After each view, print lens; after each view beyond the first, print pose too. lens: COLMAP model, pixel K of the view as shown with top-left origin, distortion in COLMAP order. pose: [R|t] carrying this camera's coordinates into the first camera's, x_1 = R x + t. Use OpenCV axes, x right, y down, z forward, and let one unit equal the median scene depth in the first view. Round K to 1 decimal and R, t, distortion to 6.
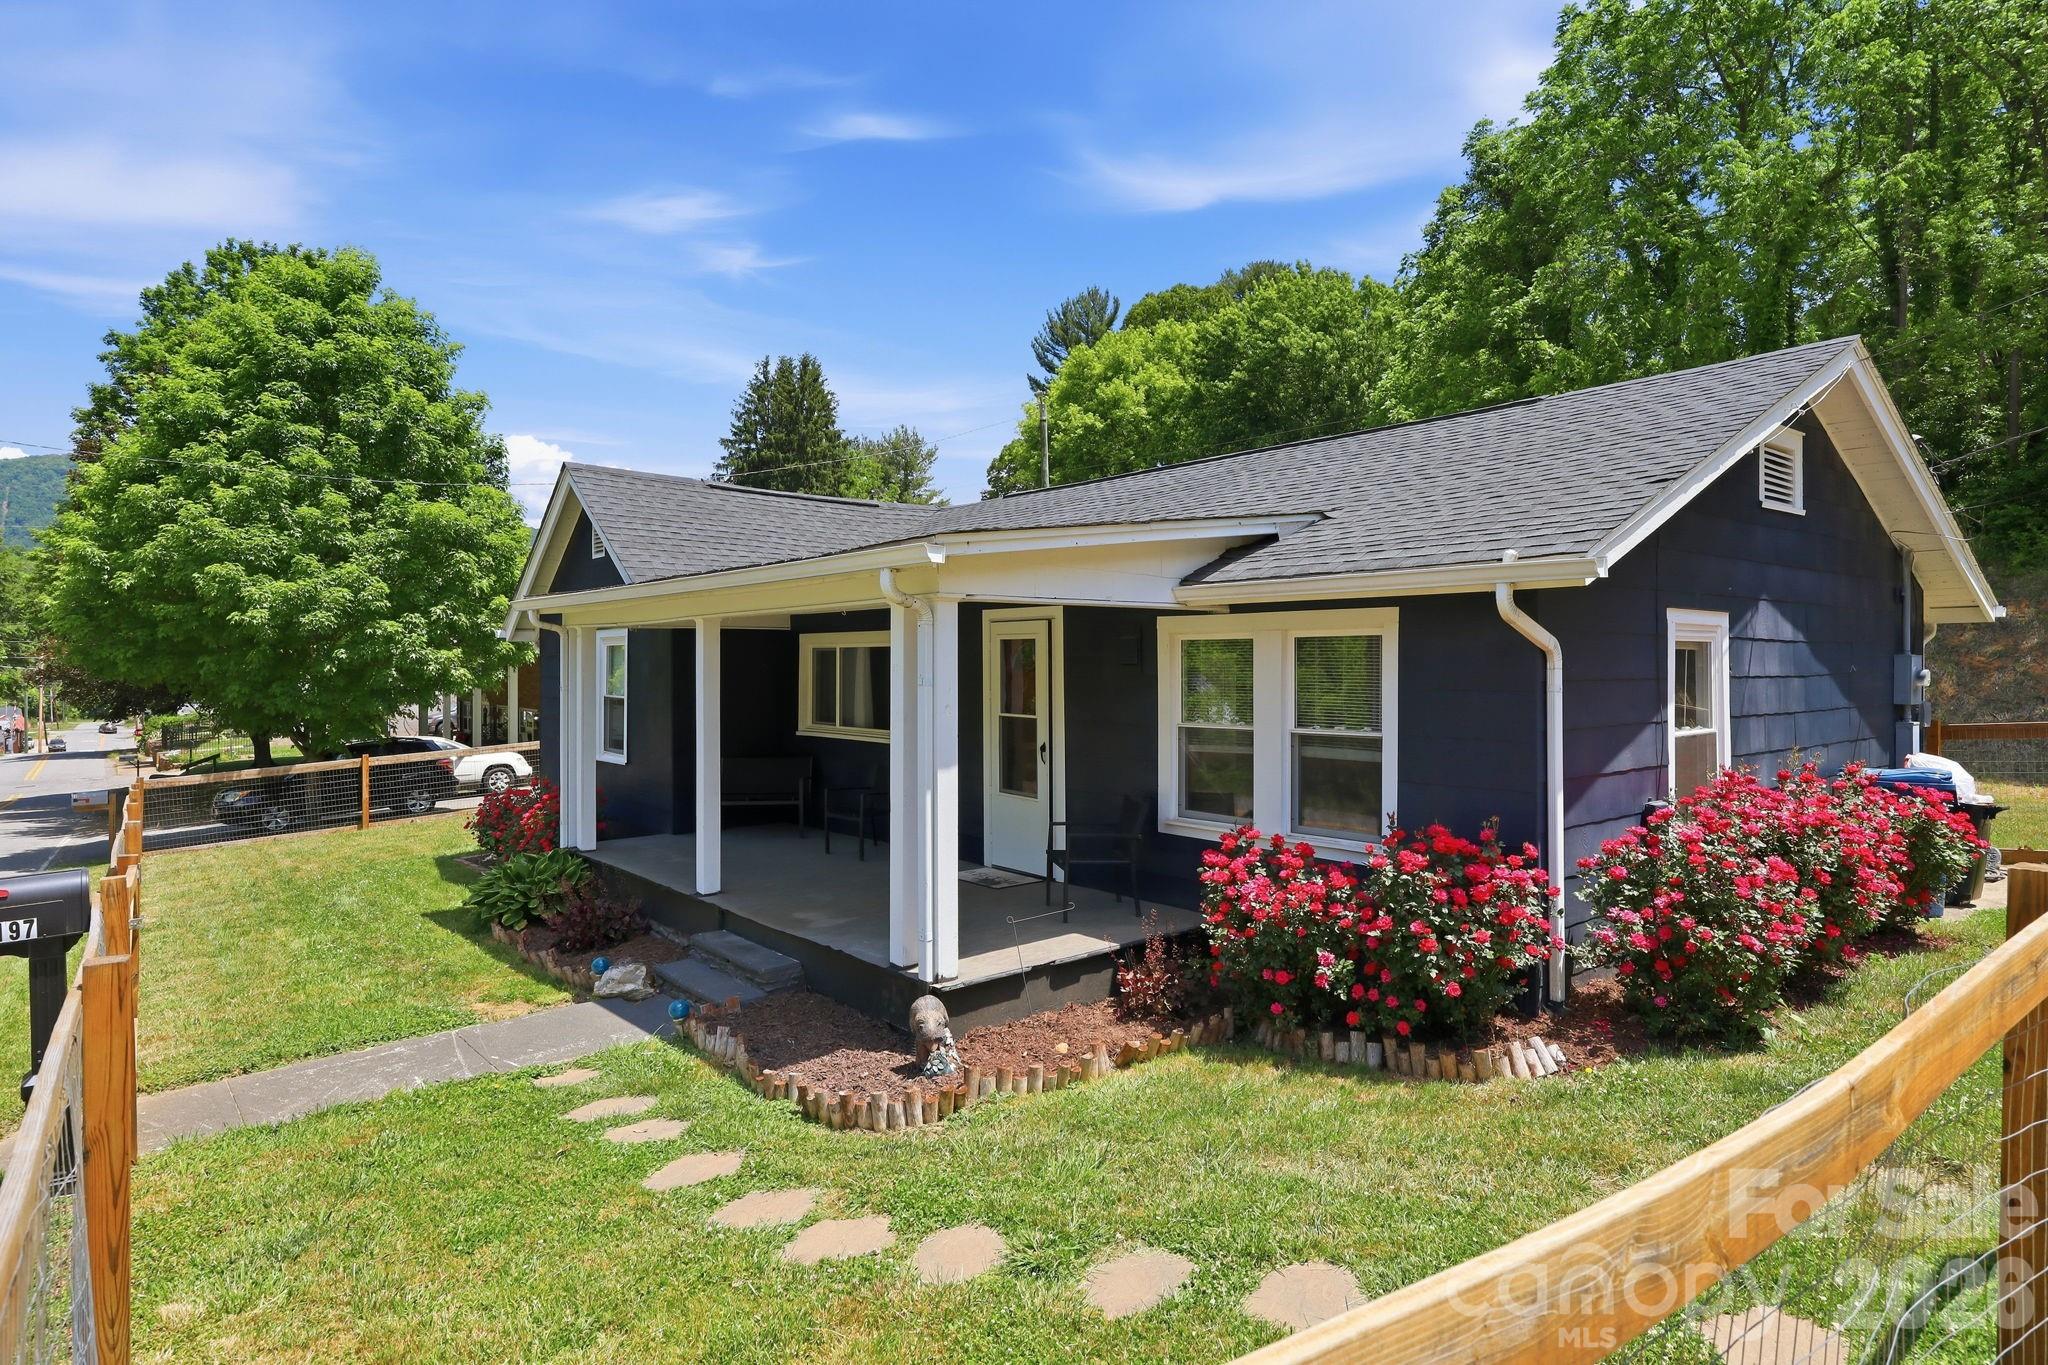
lens RADIAL K [[1121.7, 0, 1024.0], [0, 1121.7, 682.5], [0, 0, 1]] dist [-0.002088, 0.000564]
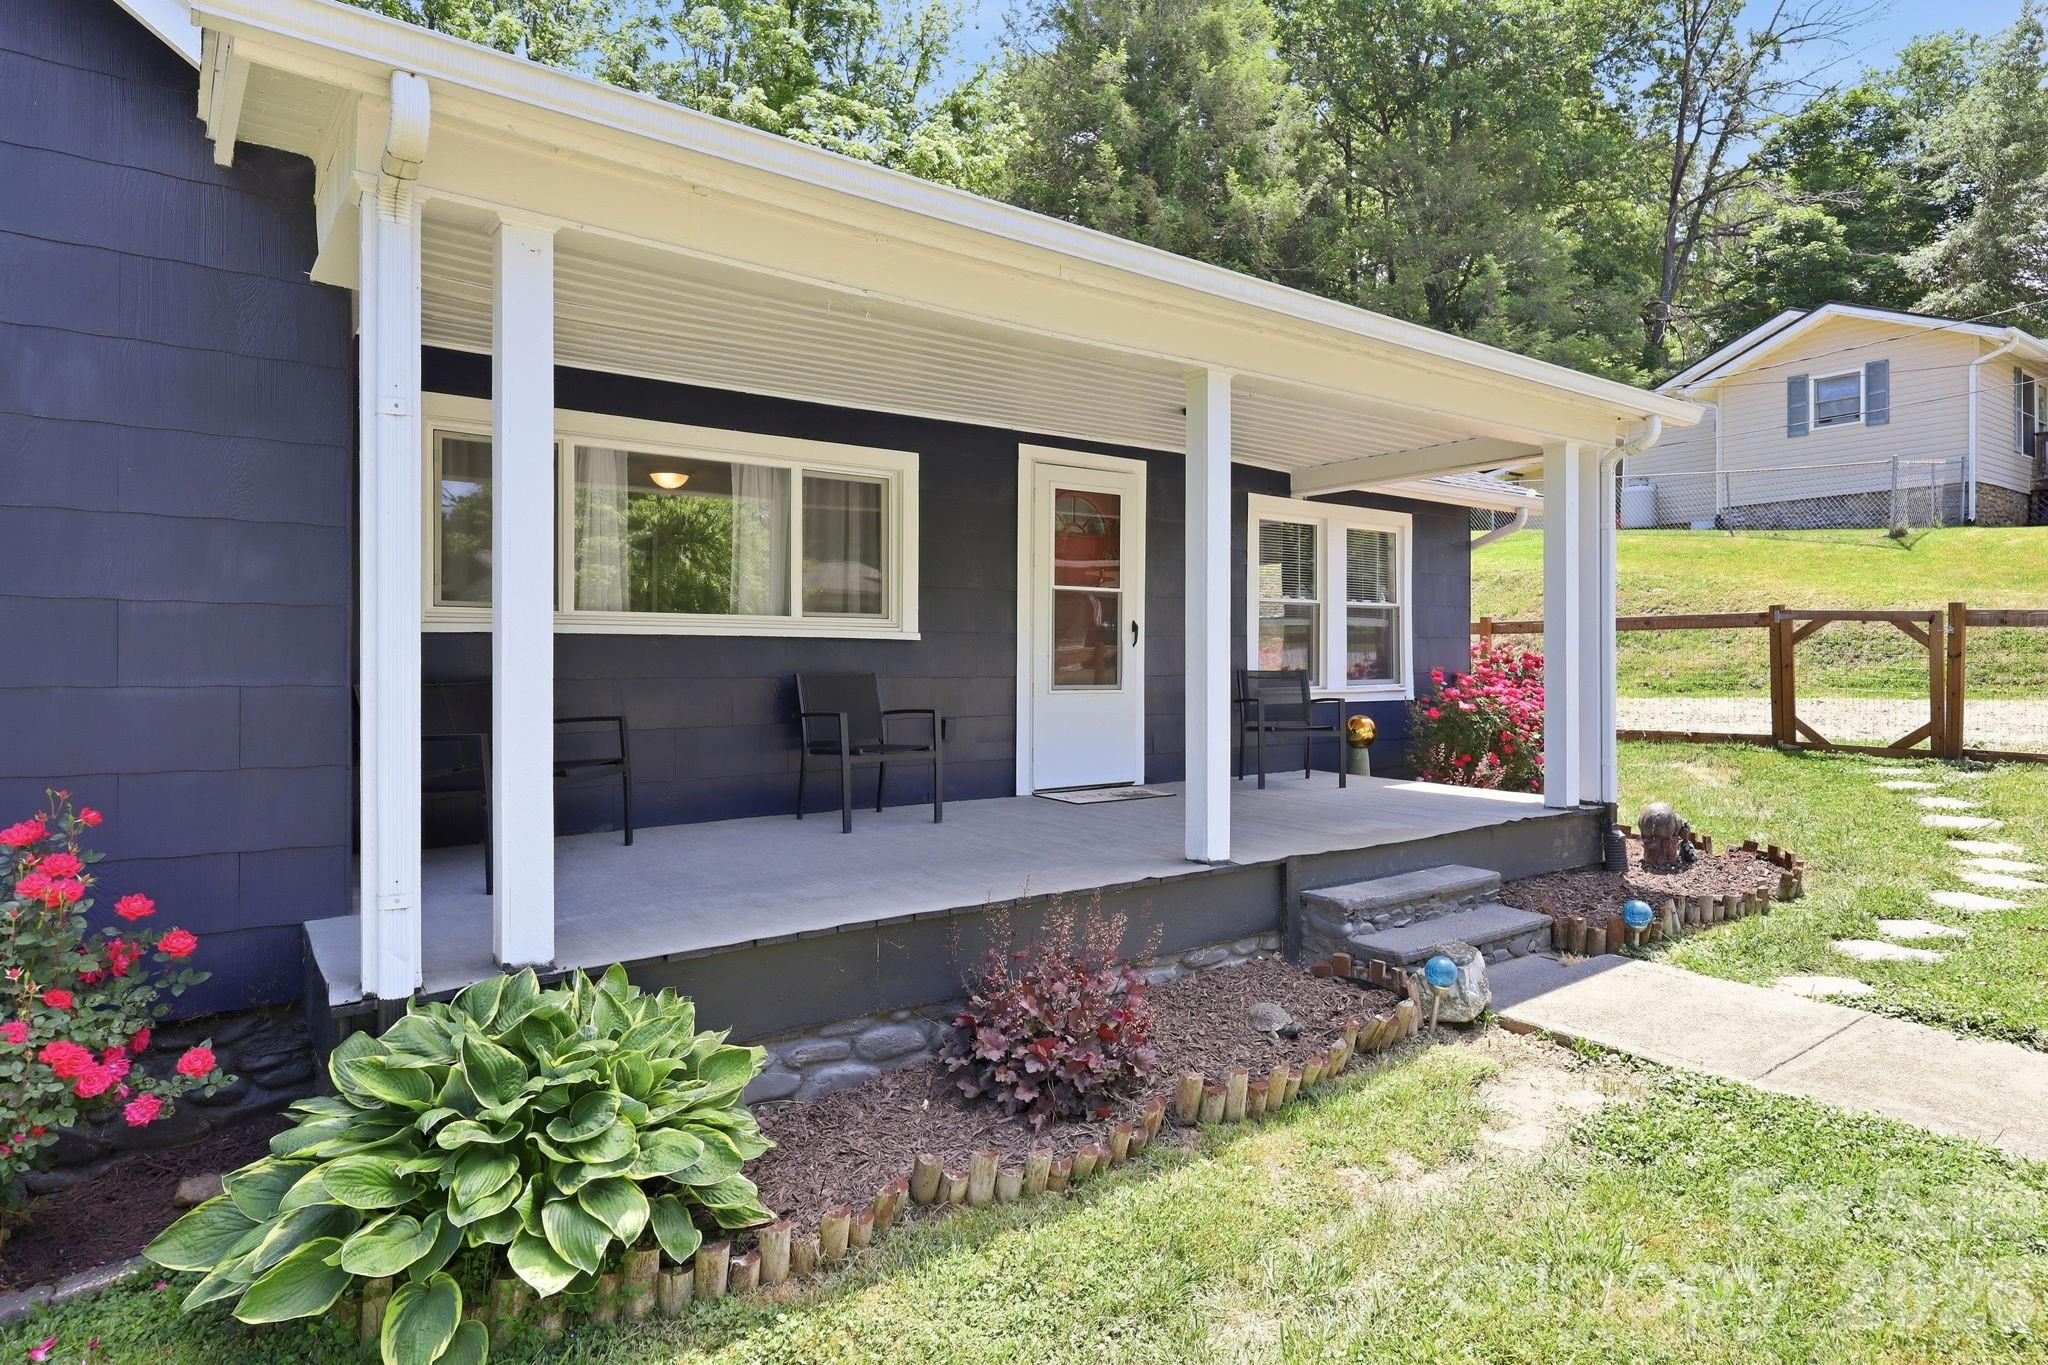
lens RADIAL K [[1121.7, 0, 1024.0], [0, 1121.7, 682.5], [0, 0, 1]] dist [-0.002088, 0.000564]
pose [[0.054469, -0.005005, 0.998503, -0.802697], [0.023072, 0.999727, 0.003752, 0.091735], [-0.998249, 0.022833, 0.054569, 1.000279]]
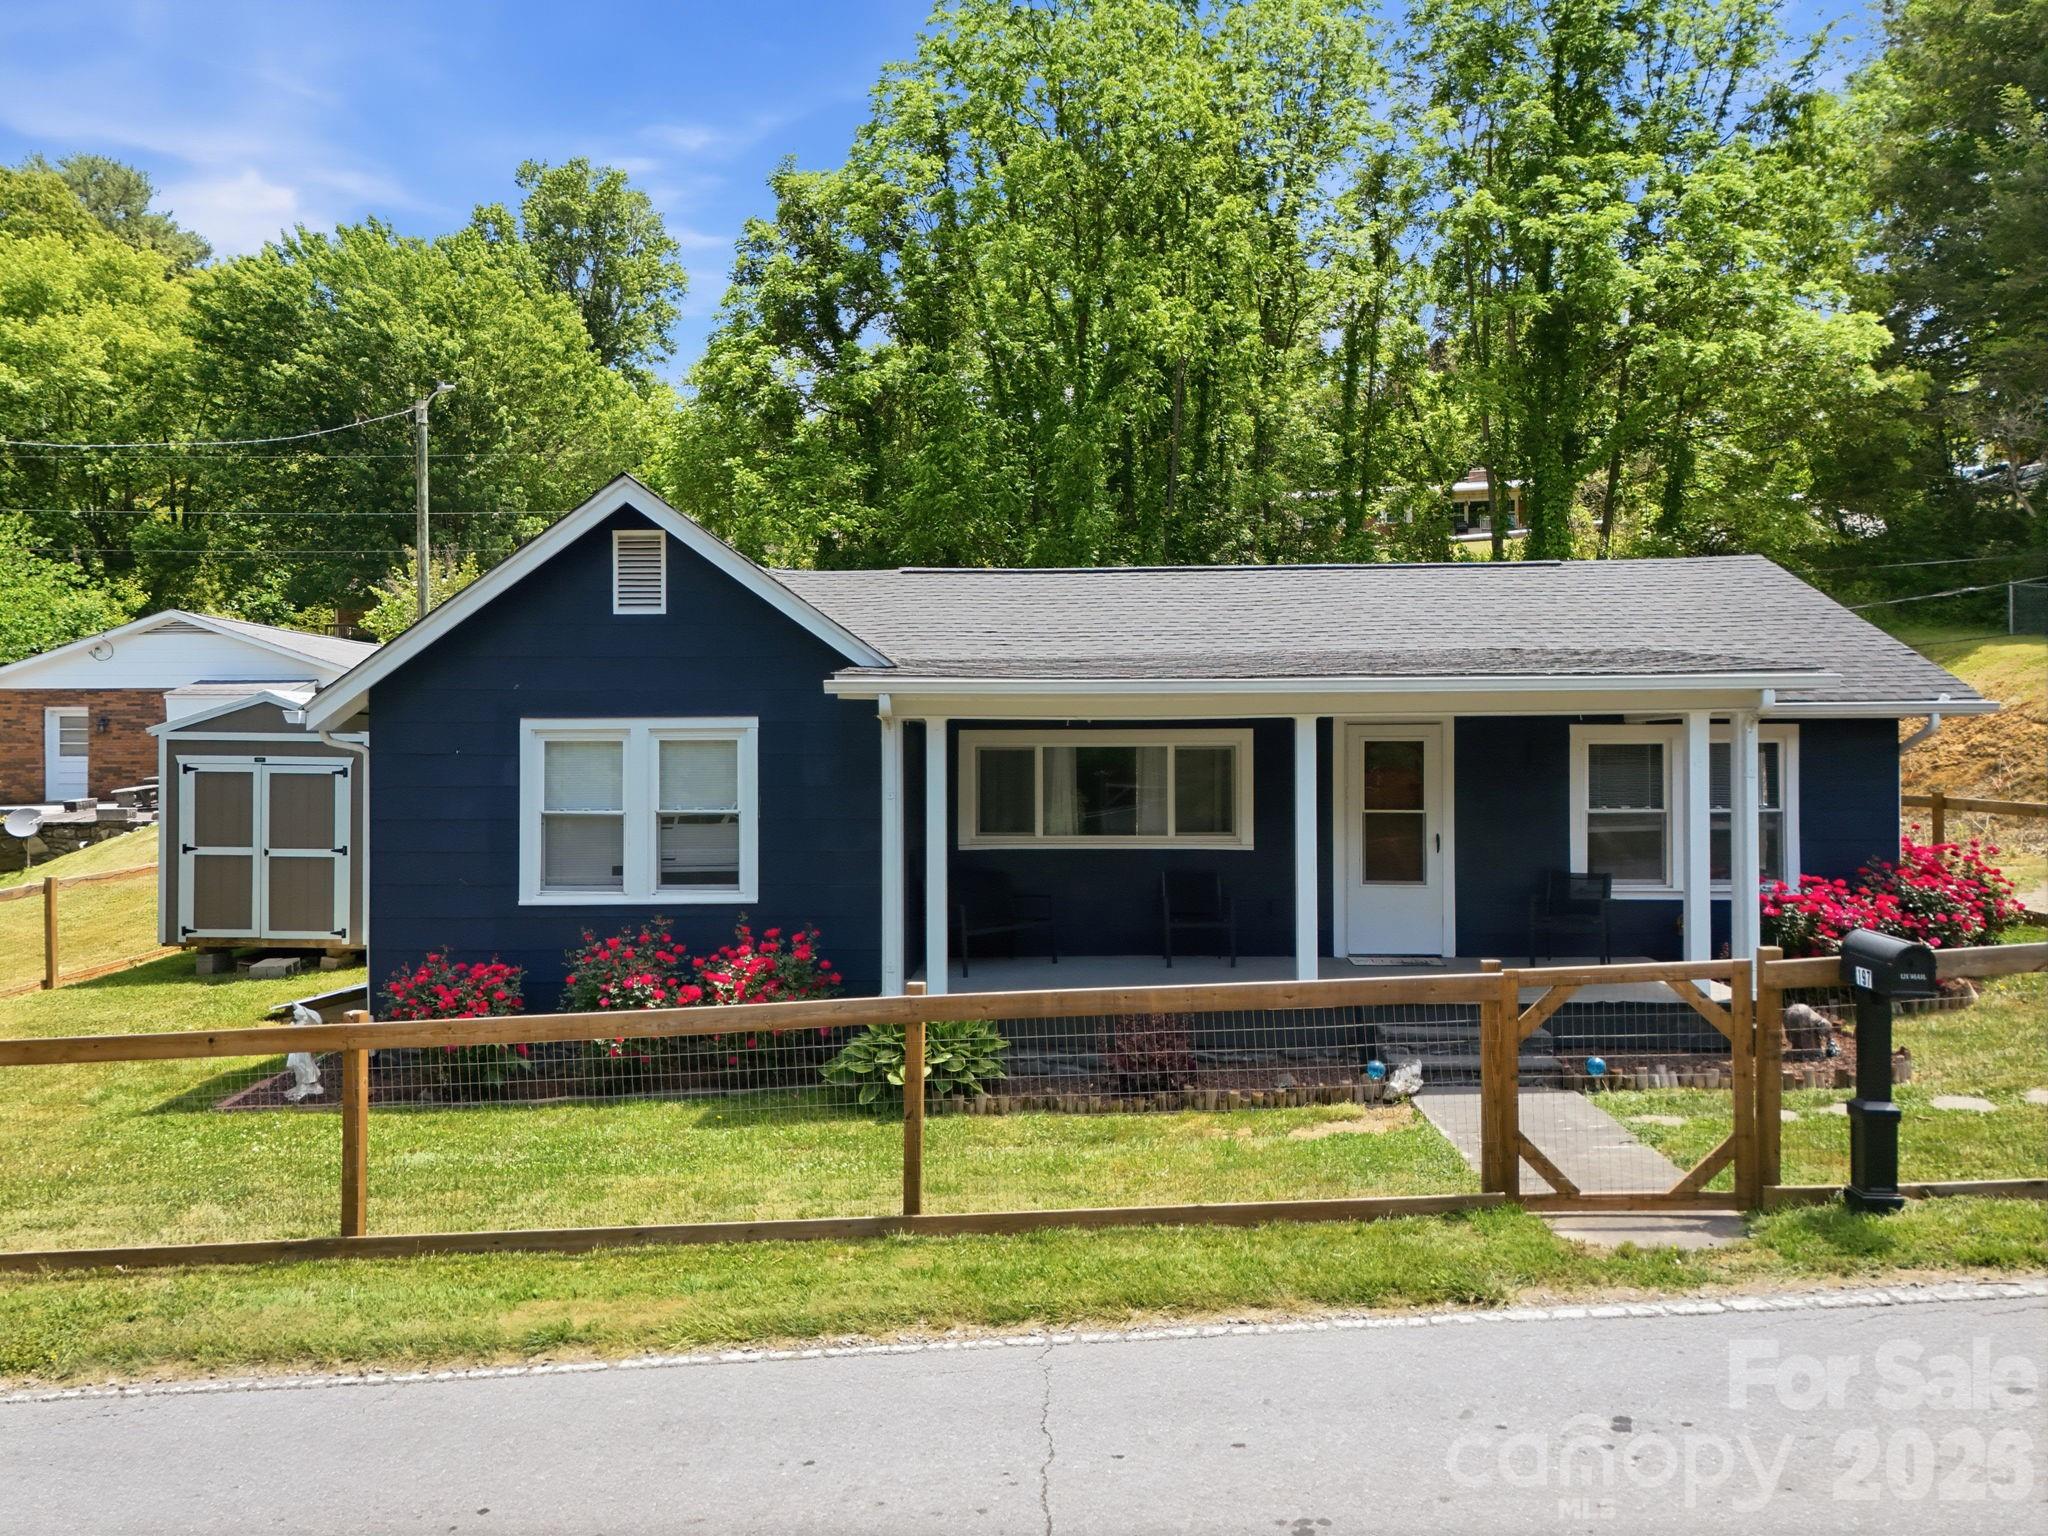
lens RADIAL K [[1592.1, 0, 1024.0], [0, 1592.1, 768.0], [0, 0, 1]] dist [0.052999, 0.001036]
pose [[0.666954, 0.010176, 0.745029, -1.430496], [0.014278, 0.999549, -0.026434, 0.022960], [-0.744962, 0.028267, 0.666508, 0.213522]]
